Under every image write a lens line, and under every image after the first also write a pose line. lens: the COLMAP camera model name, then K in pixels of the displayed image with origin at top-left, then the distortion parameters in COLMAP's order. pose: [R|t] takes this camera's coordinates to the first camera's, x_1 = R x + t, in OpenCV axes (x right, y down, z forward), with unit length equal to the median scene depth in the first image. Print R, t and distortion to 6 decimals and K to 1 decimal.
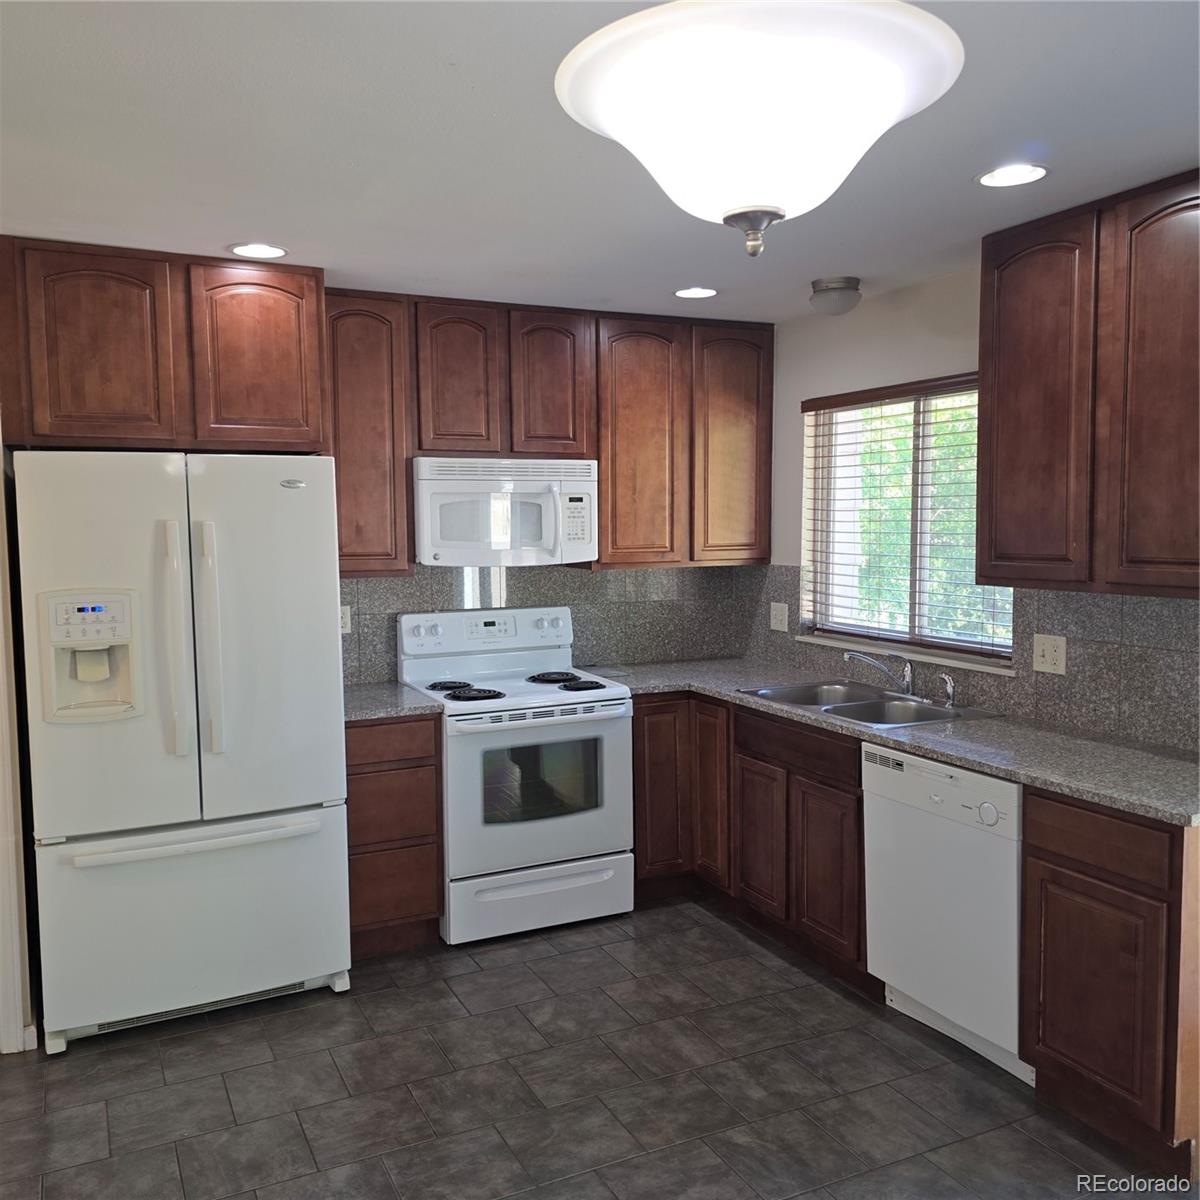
lens RADIAL K [[1080.3, 0, 598.6], [0, 1080.3, 594.8], [0, 0, 1]] dist [0.094978, -0.093723]
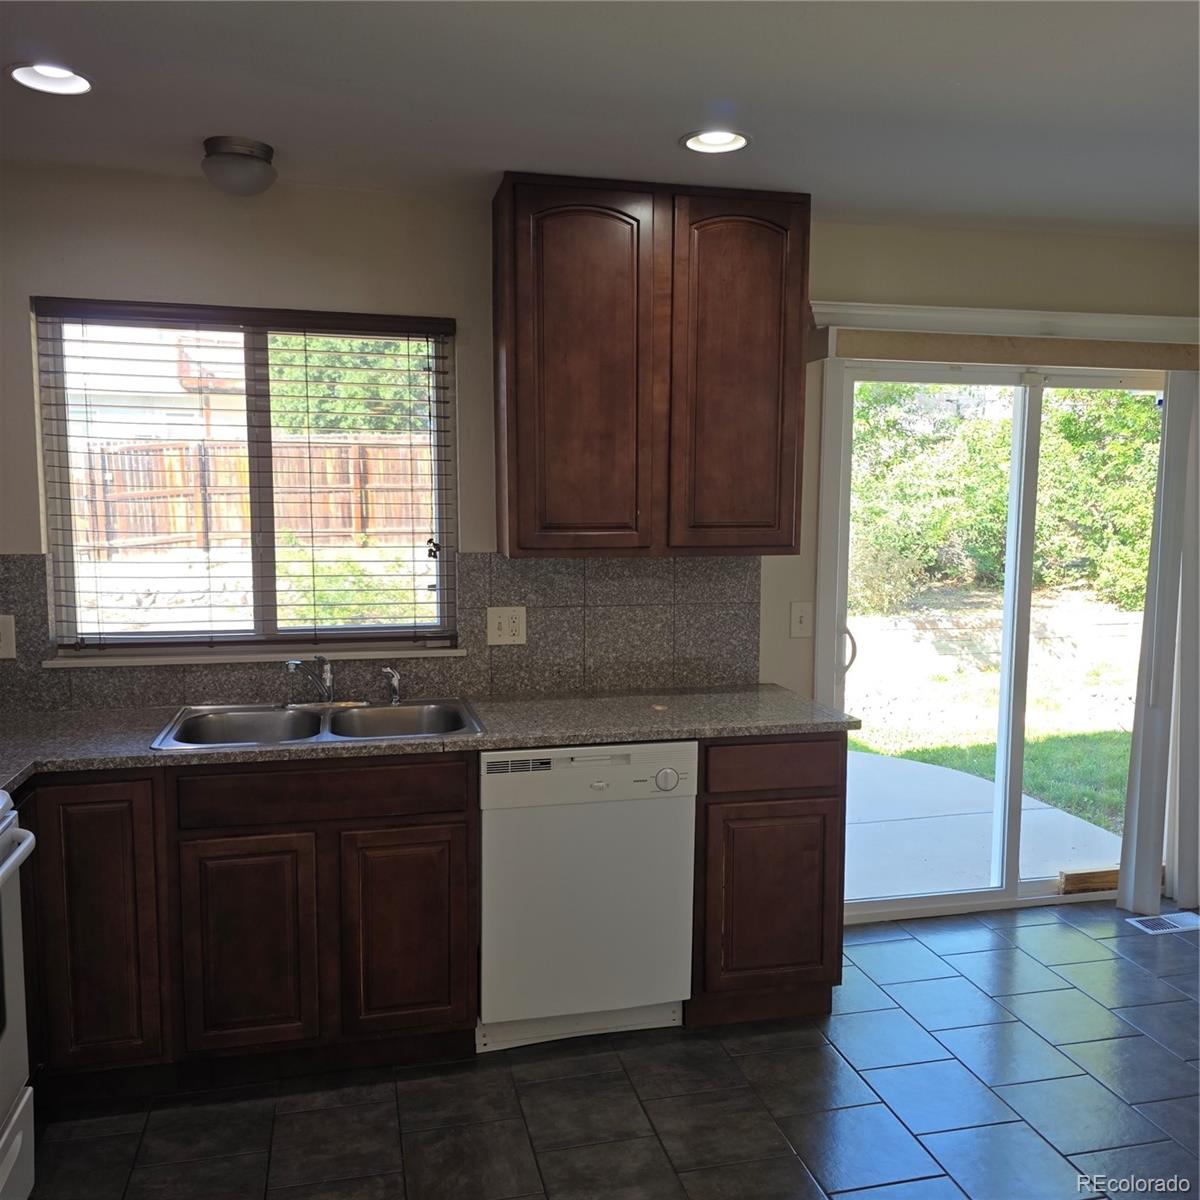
lens RADIAL K [[1080.3, 0, 599.5], [0, 1080.3, 607.5], [0, 0, 1]] dist [0.094978, -0.093723]
pose [[0.212219, -0.090190, 0.973051, -0.539573], [0.063371, 0.994906, 0.078395, -0.034866], [-0.975165, 0.045026, 0.216853, 0.736729]]
